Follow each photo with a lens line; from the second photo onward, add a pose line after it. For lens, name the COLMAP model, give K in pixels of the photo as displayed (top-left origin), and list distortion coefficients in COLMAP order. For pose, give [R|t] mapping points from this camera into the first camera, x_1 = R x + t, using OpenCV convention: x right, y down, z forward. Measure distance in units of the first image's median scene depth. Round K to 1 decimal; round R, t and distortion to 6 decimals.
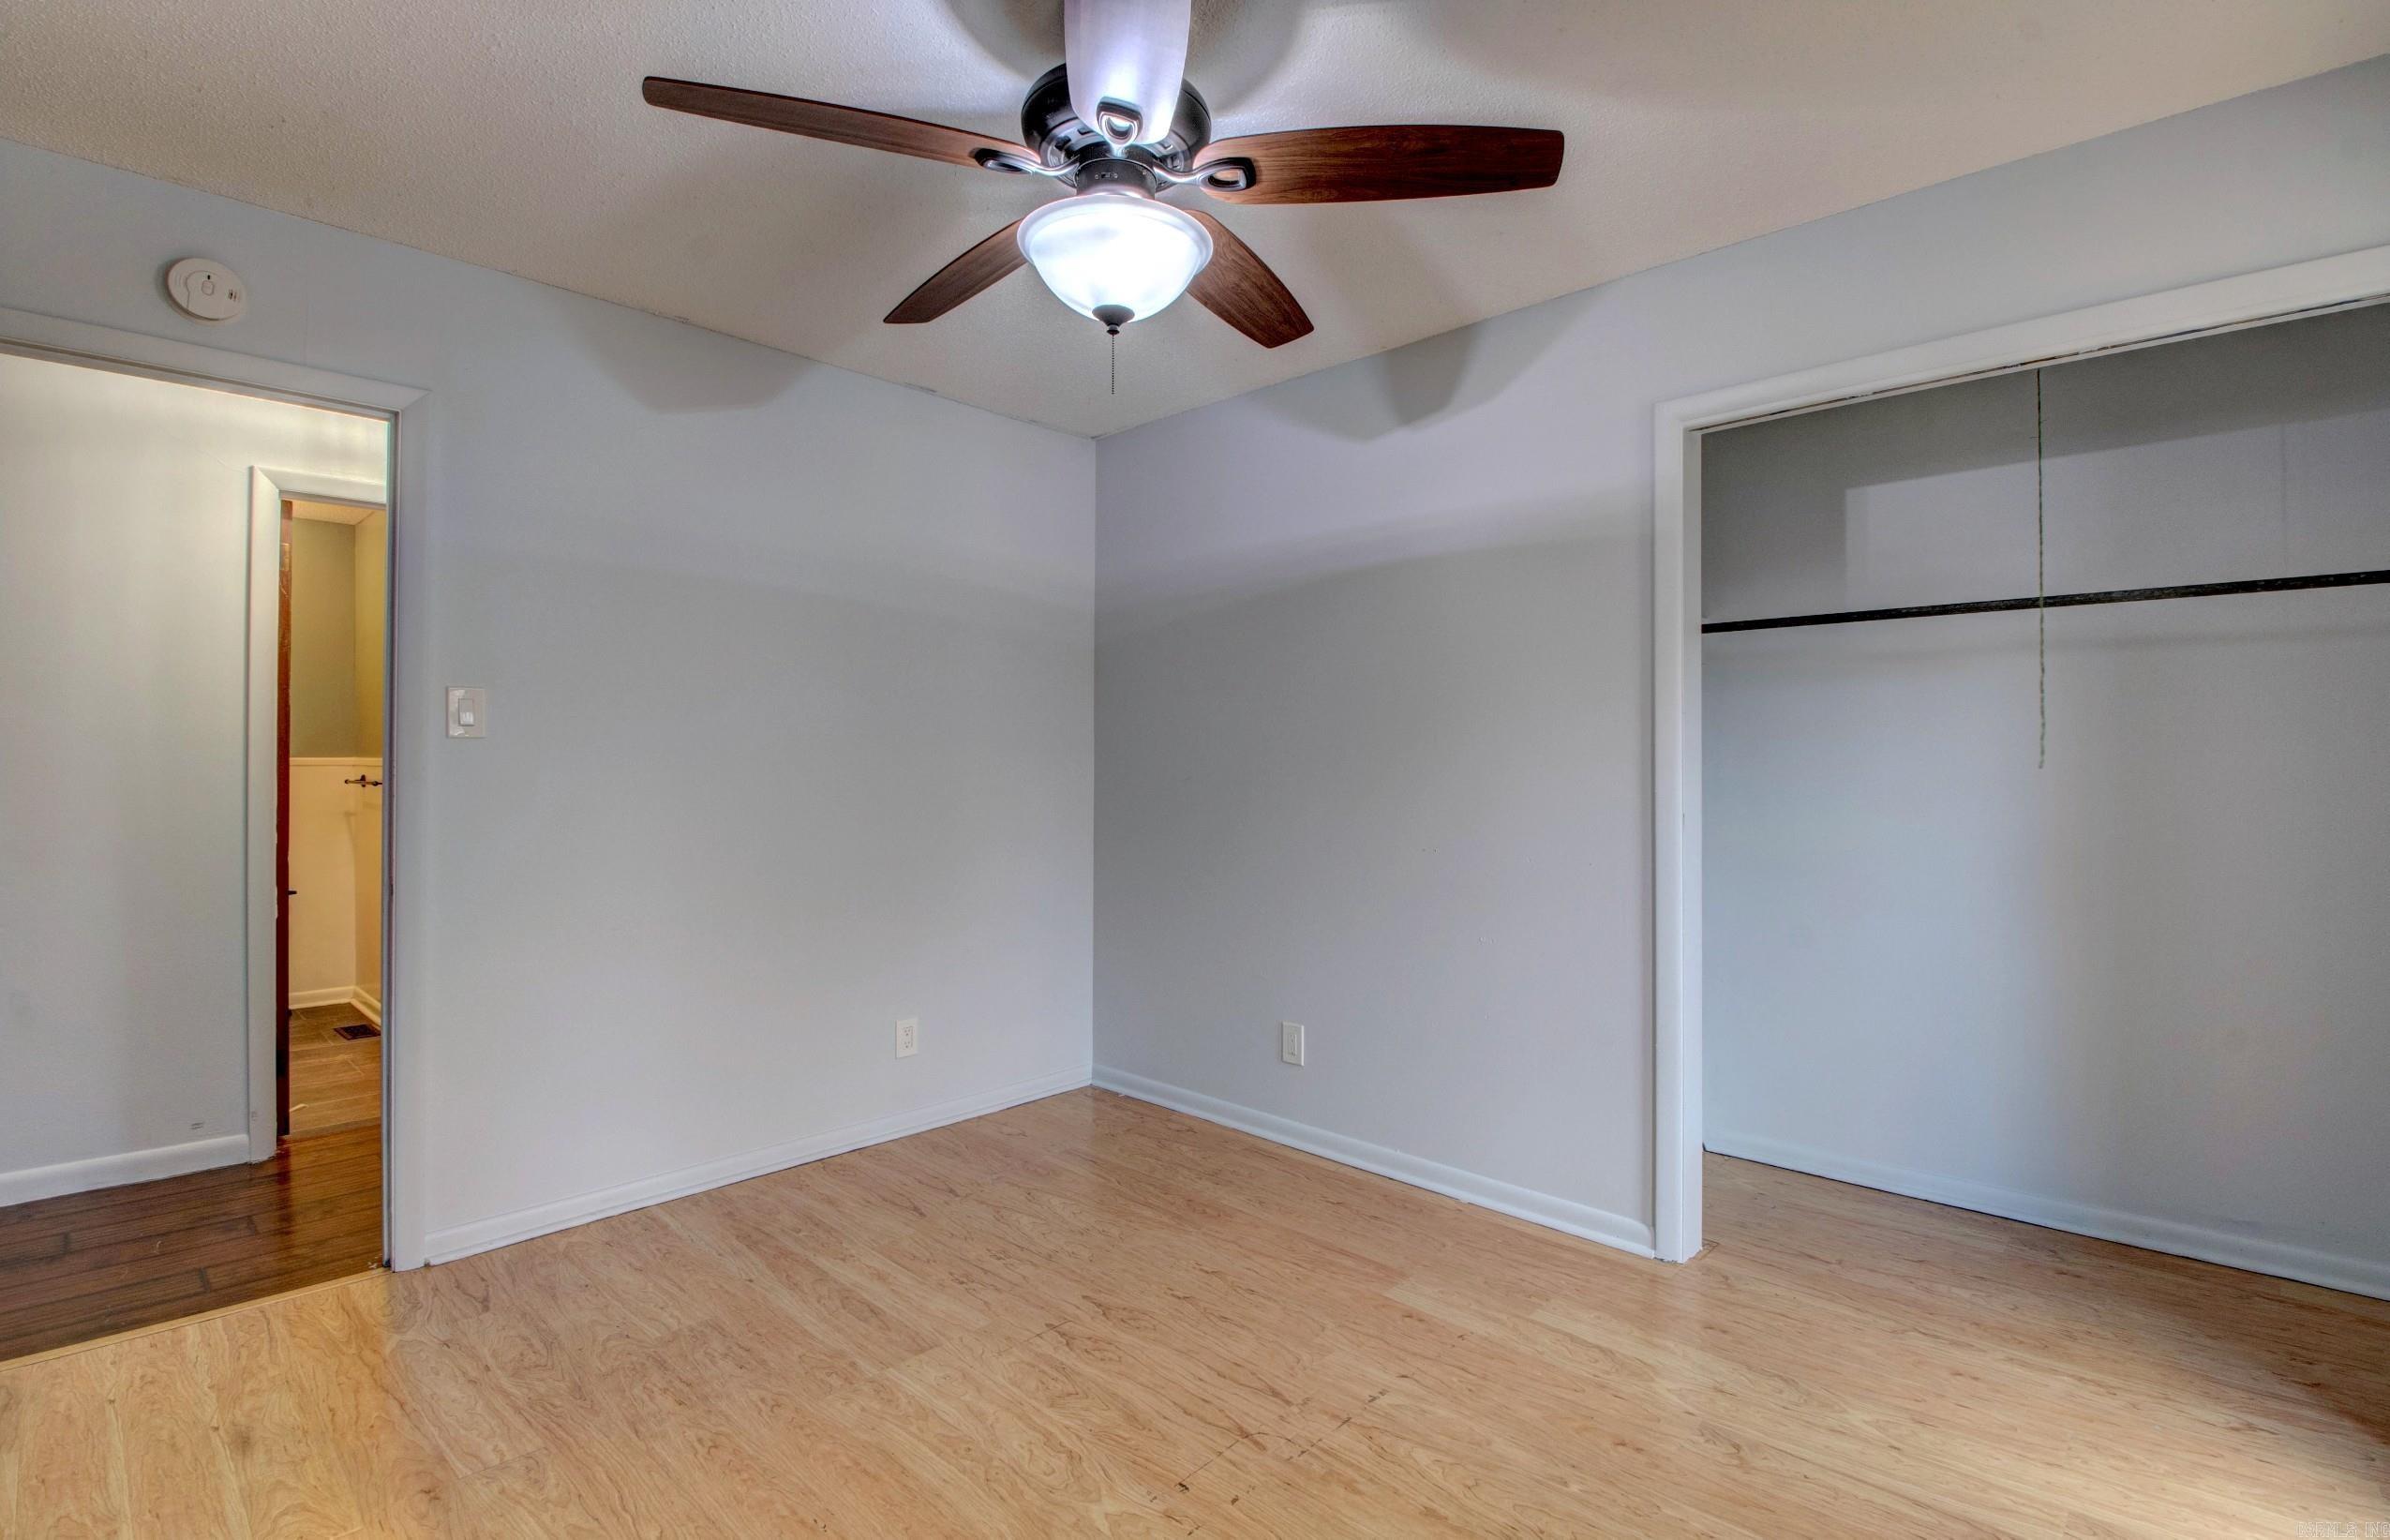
lens RADIAL K [[1113.1, 0, 1202.3], [0, 1113.1, 761.7], [0, 0, 1]] dist [0.011724, -0.022612]
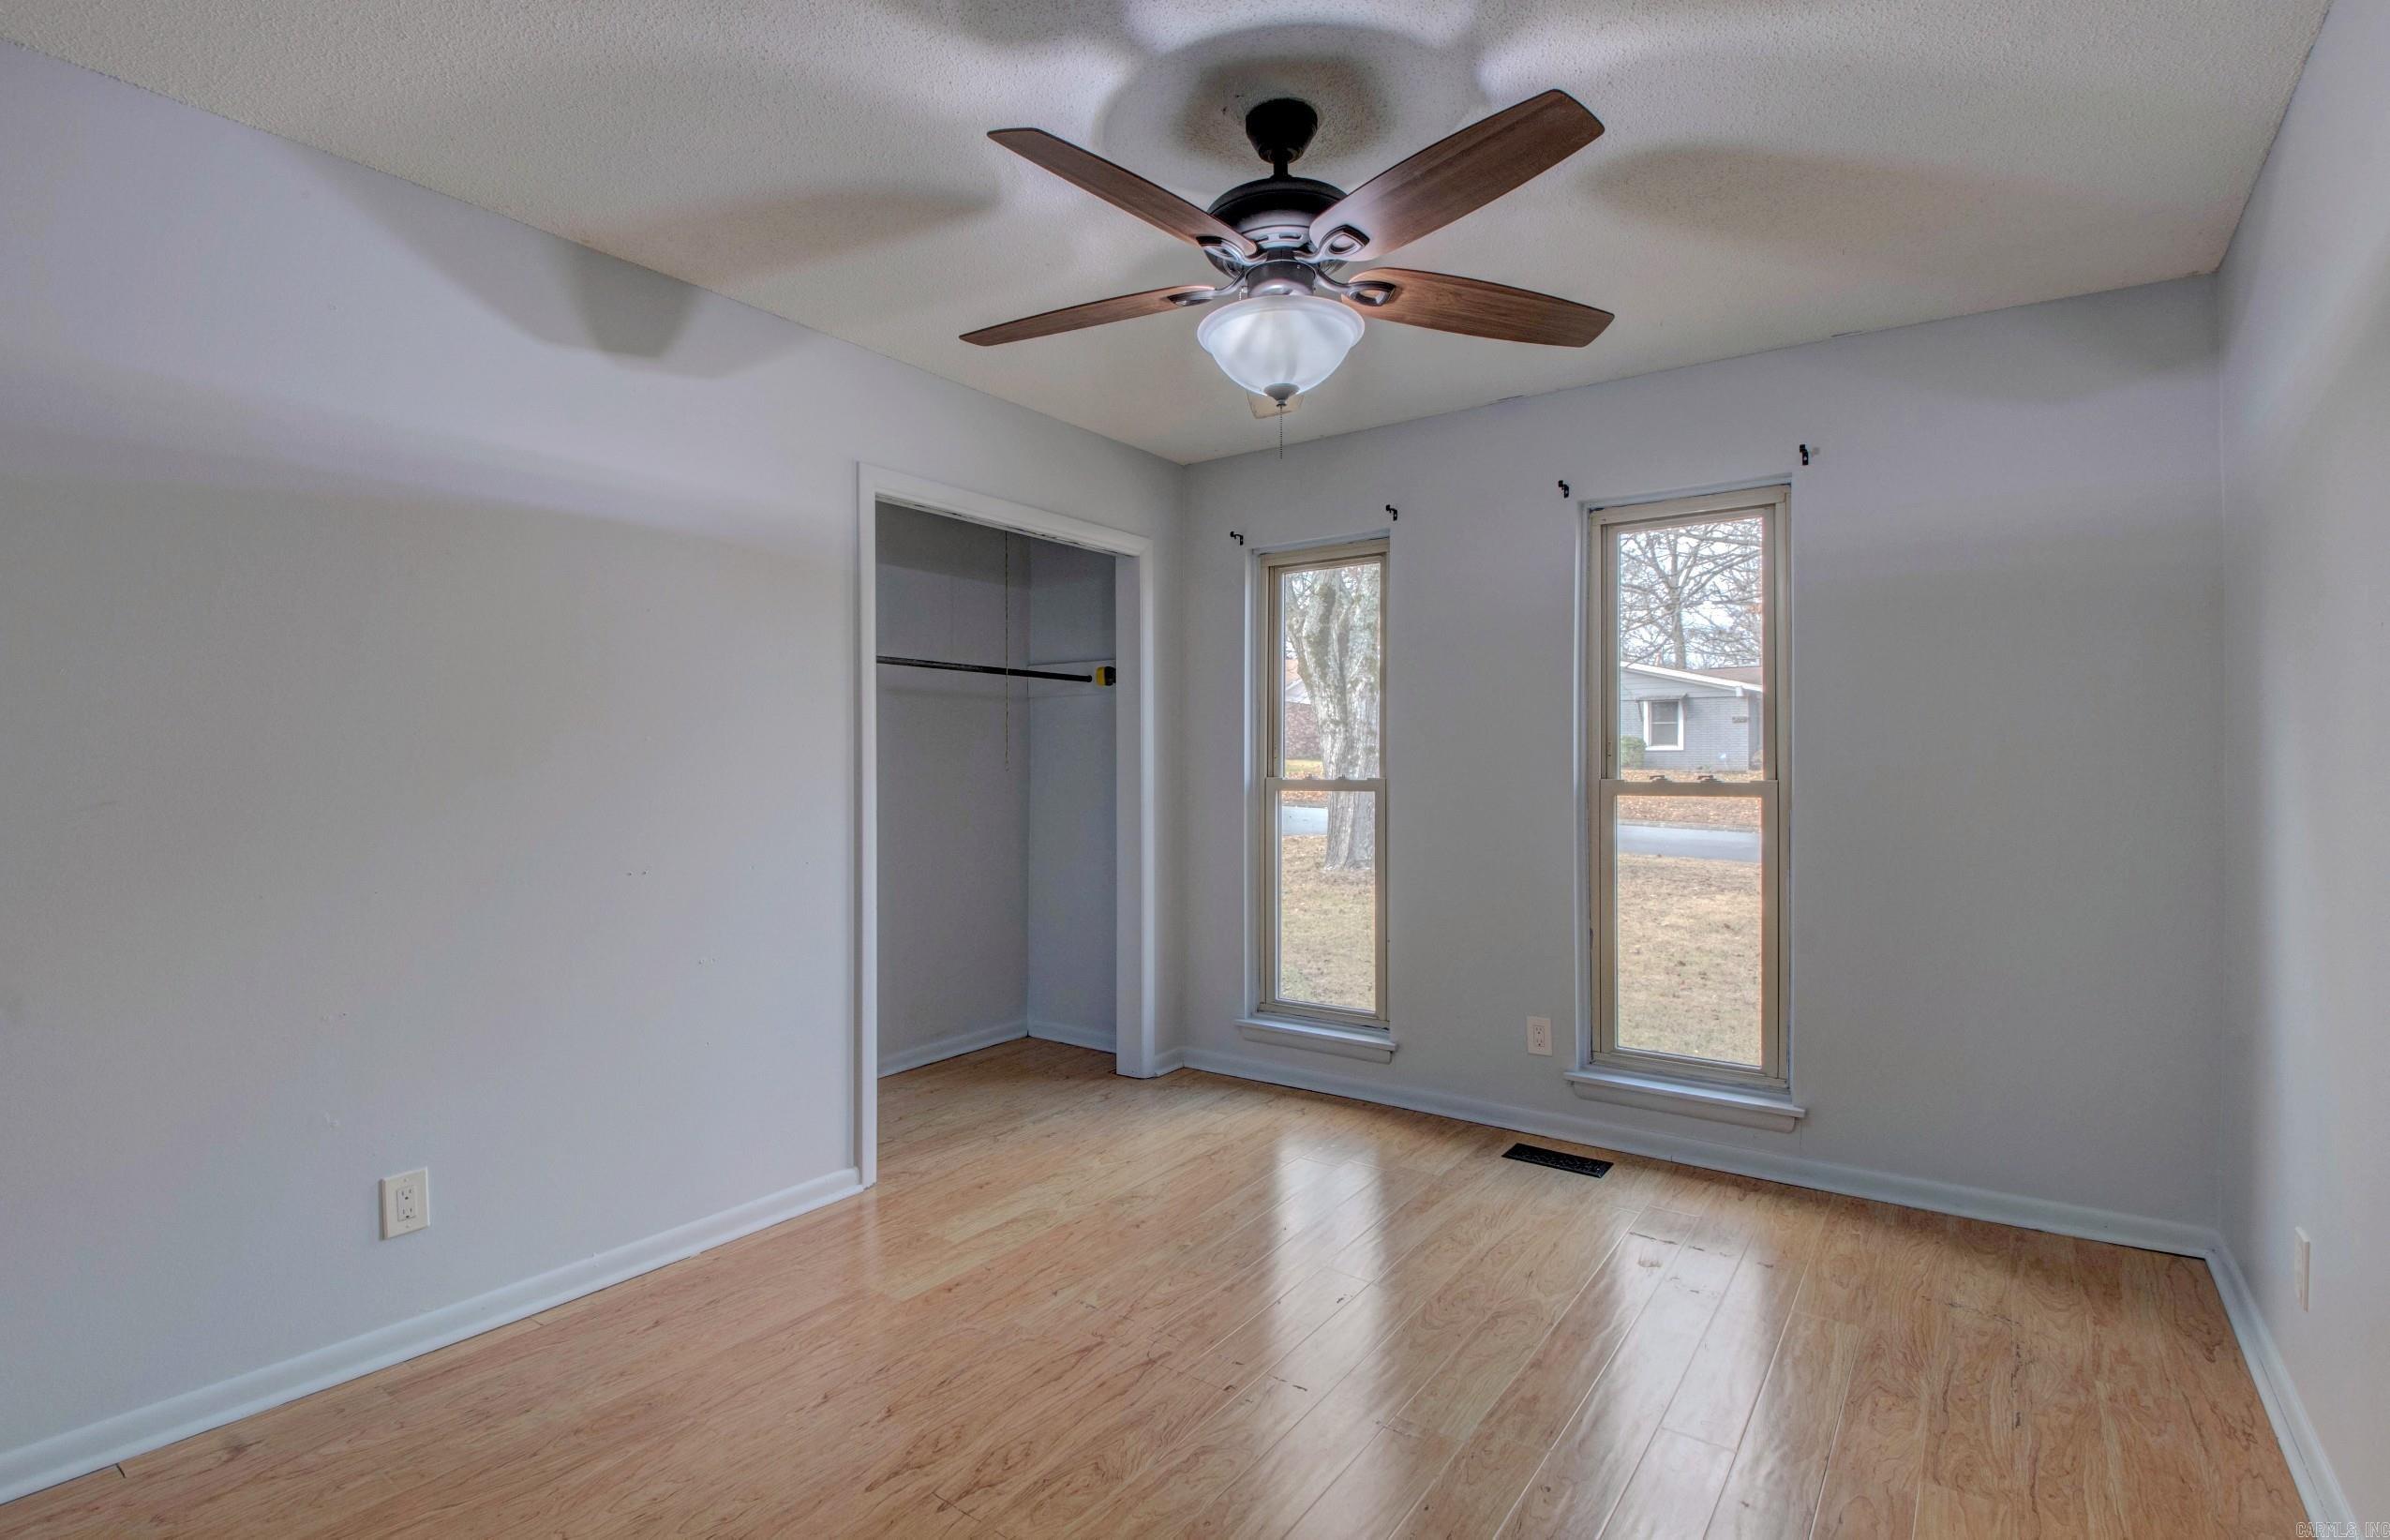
lens RADIAL K [[1113.1, 0, 1177.5], [0, 1113.1, 762.3], [0, 0, 1]] dist [0.011724, -0.022612]
pose [[-0.129155, 0.000402, 0.991624, -0.876620], [-0.000505, 1.000000, -0.000472, -0.005197], [-0.991624, -0.000562, -0.129155, 0.900149]]
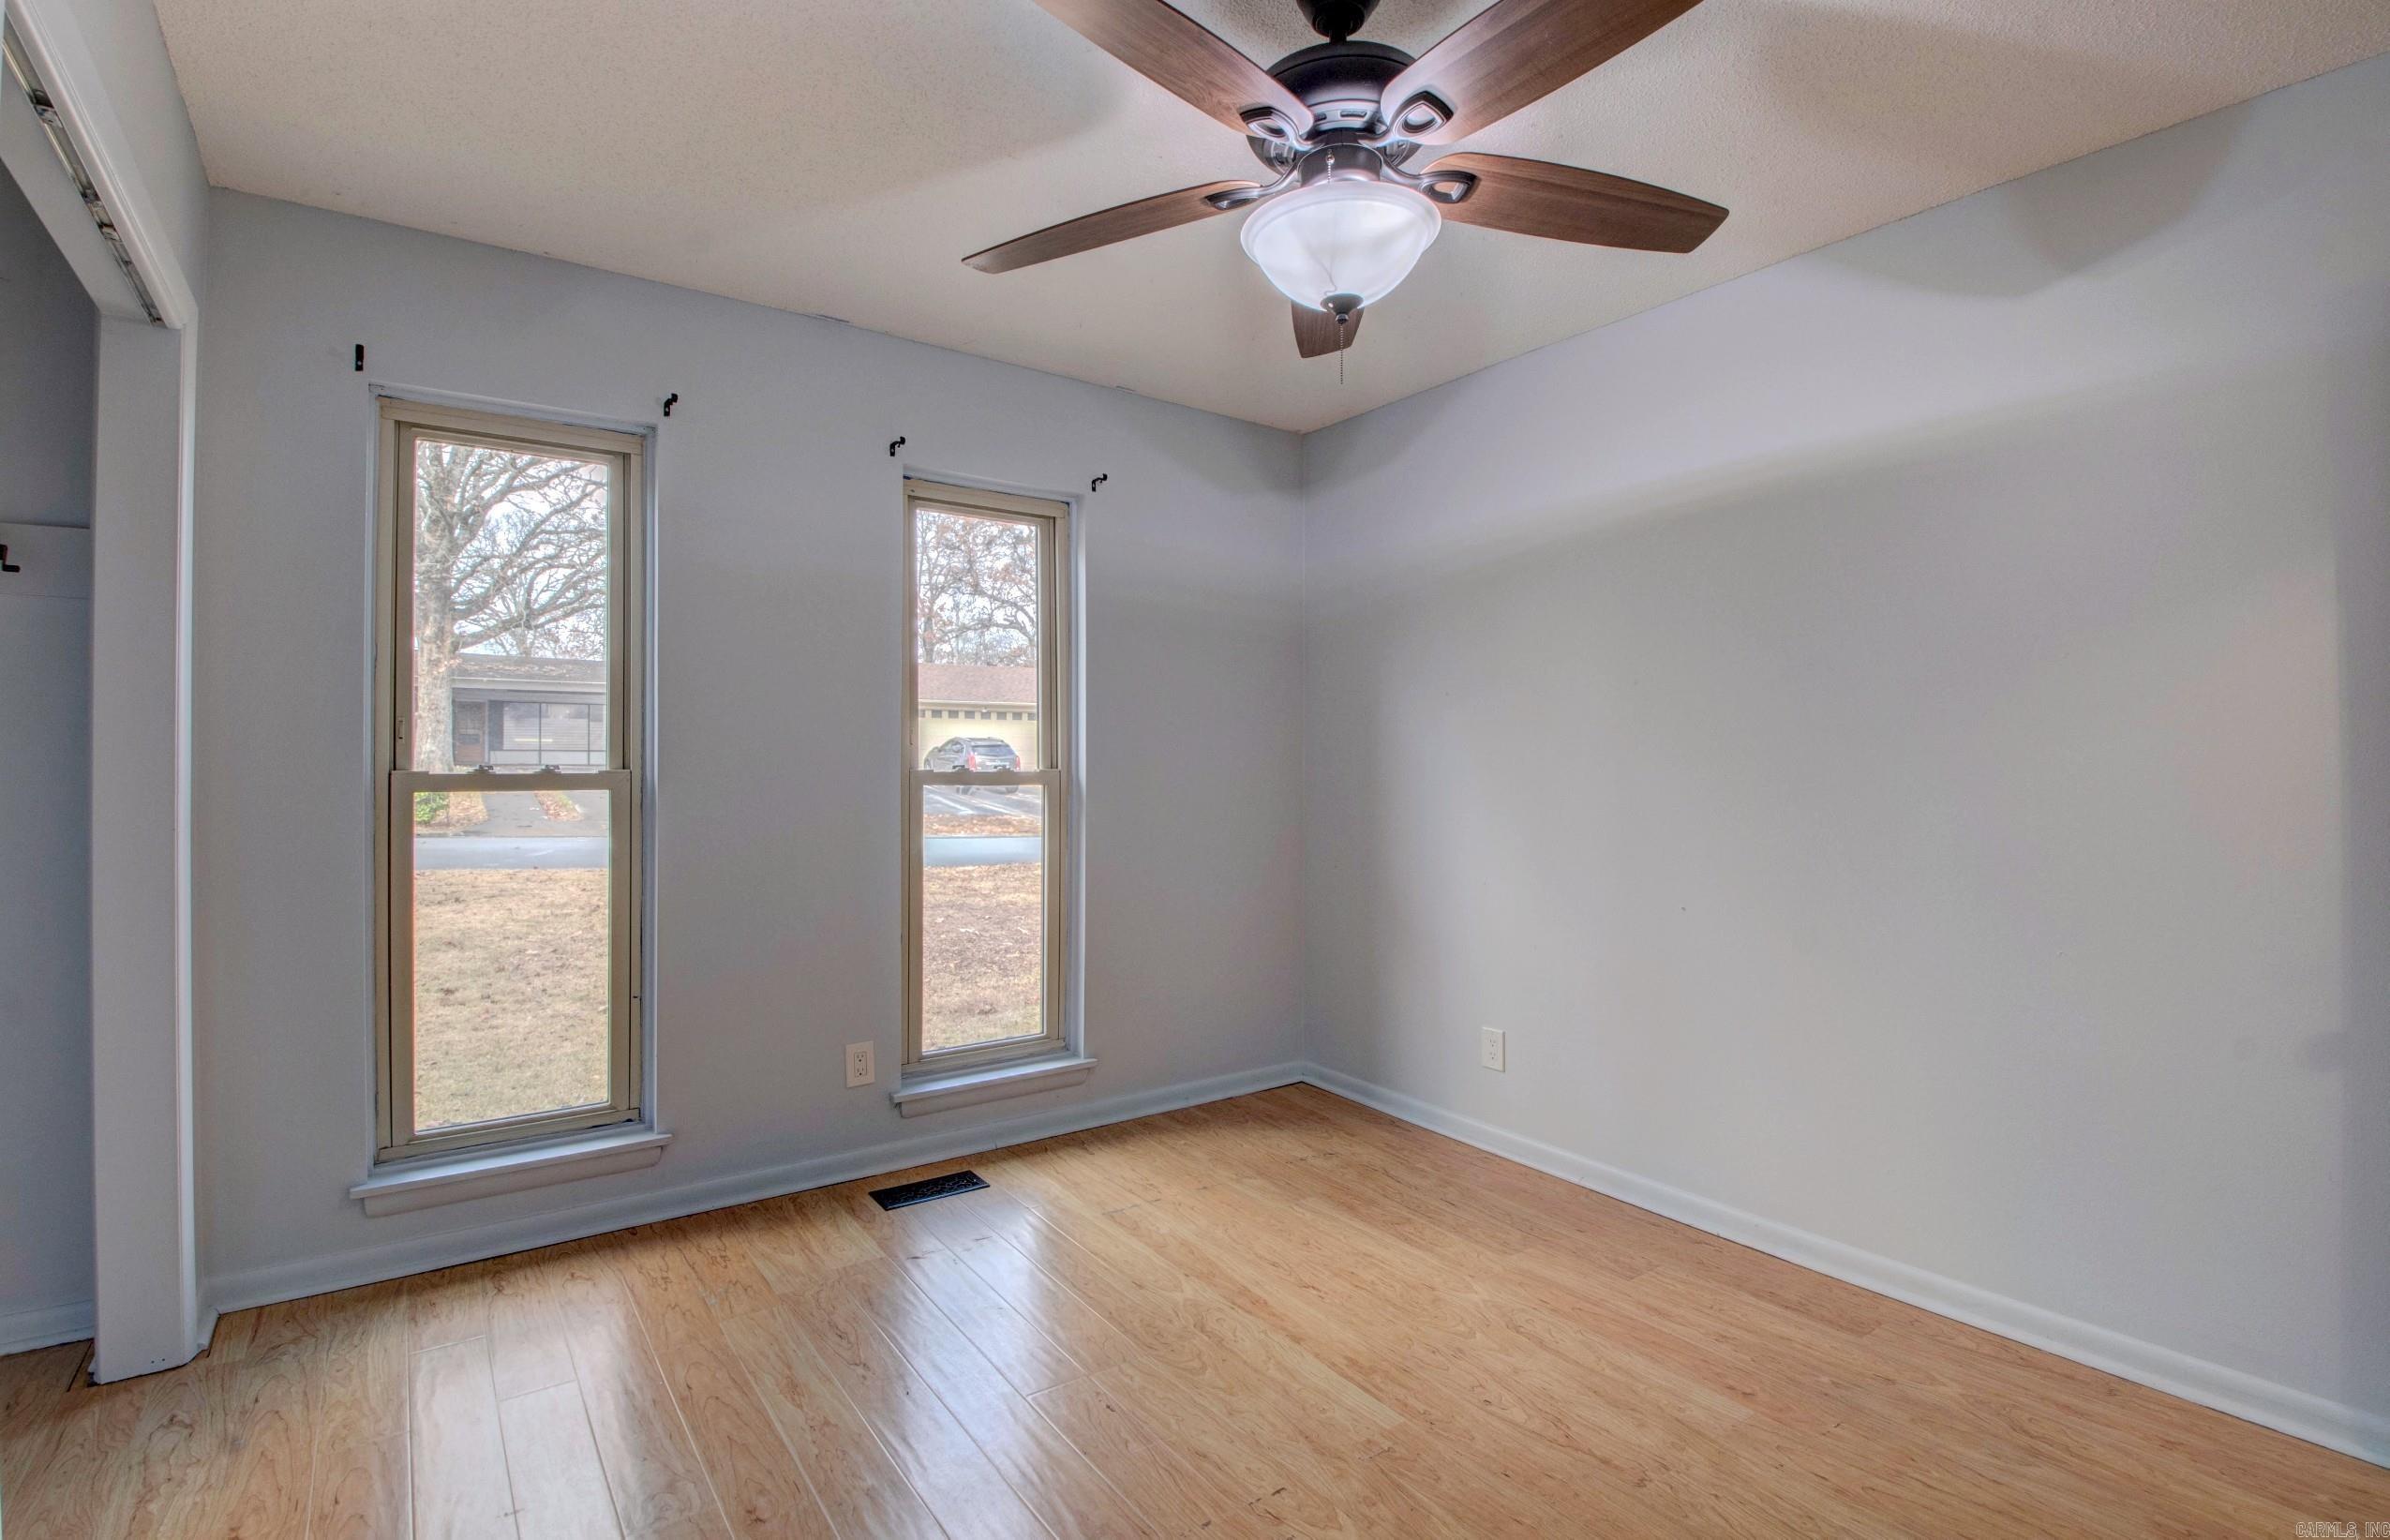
lens RADIAL K [[1113.1, 0, 1201.7], [0, 1113.1, 756.8], [0, 0, 1]] dist [0.011724, -0.022612]
pose [[-0.981613, -0.005715, 0.190798, -0.107148], [-0.006562, 0.999971, -0.003807, 0.004071], [-0.190771, -0.004989, -0.981622, 1.423004]]
